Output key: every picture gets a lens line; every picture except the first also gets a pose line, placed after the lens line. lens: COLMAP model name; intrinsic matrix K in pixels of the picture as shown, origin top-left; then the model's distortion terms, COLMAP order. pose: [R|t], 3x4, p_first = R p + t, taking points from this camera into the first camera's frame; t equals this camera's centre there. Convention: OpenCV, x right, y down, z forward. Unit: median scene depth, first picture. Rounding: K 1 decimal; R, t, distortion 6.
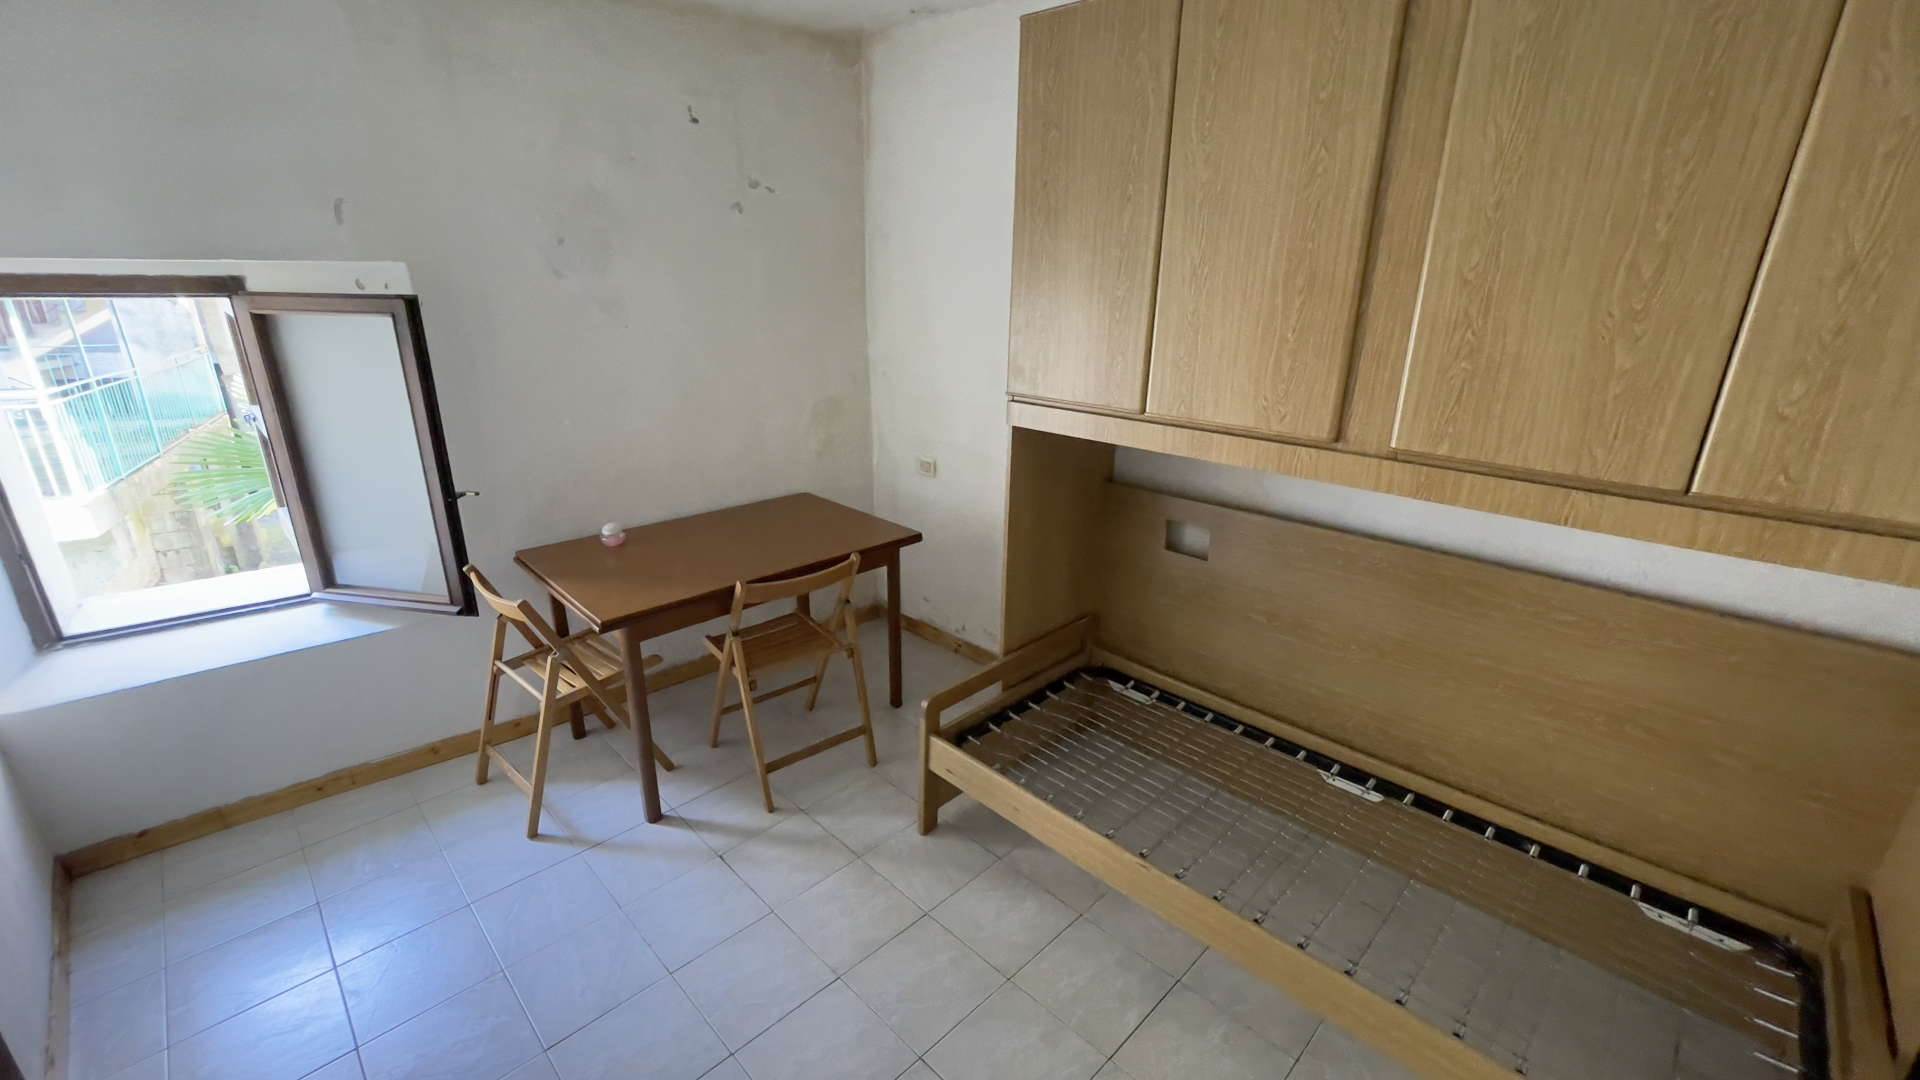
lens RADIAL K [[783.4, 0, 960.0], [0, 783.4, 540.0], [0, 0, 1]] dist [-0.001483, -0.000133]
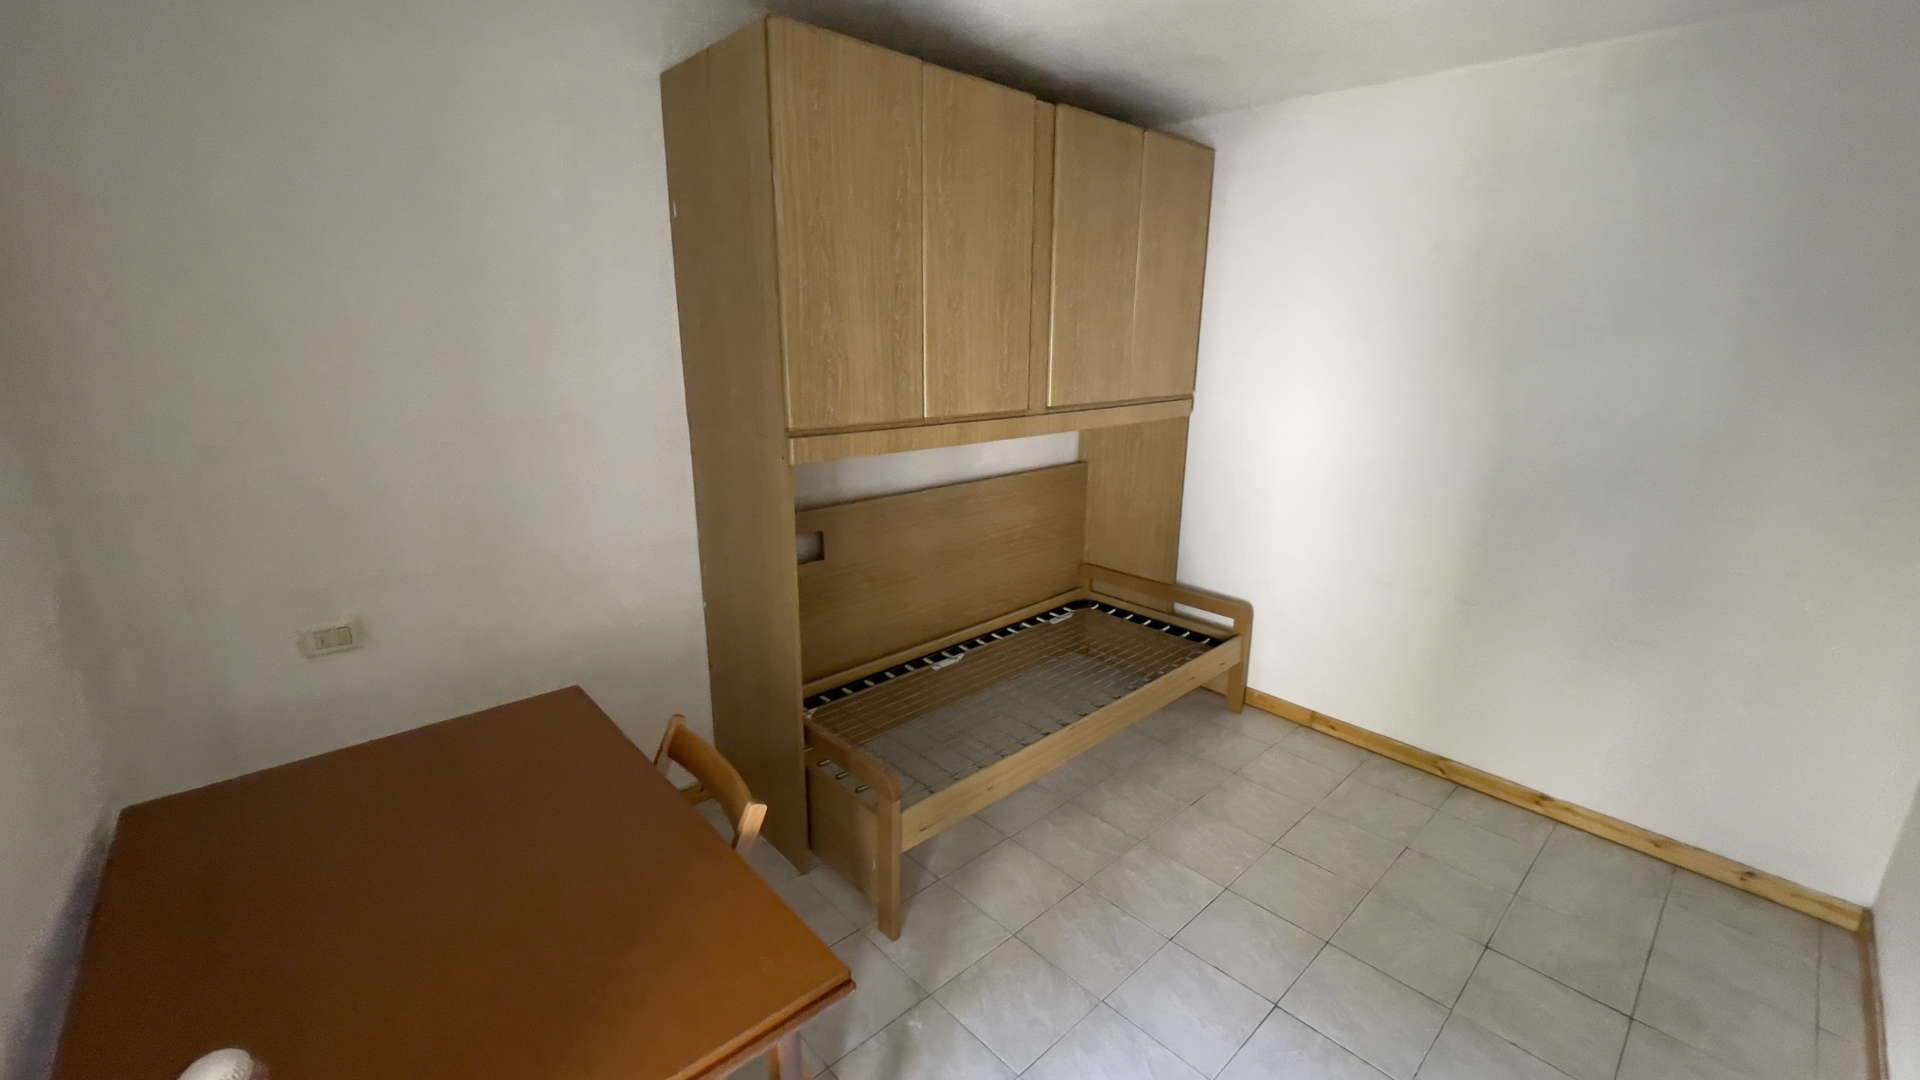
lens RADIAL K [[783.4, 0, 960.0], [0, 783.4, 540.0], [0, 0, 1]] dist [-0.001483, -0.000133]
pose [[0.061373, -0.295166, 0.953473, -0.816383], [0.307579, 0.914378, 0.263265, -0.261321], [-0.949541, 0.277111, 0.146905, 0.748137]]
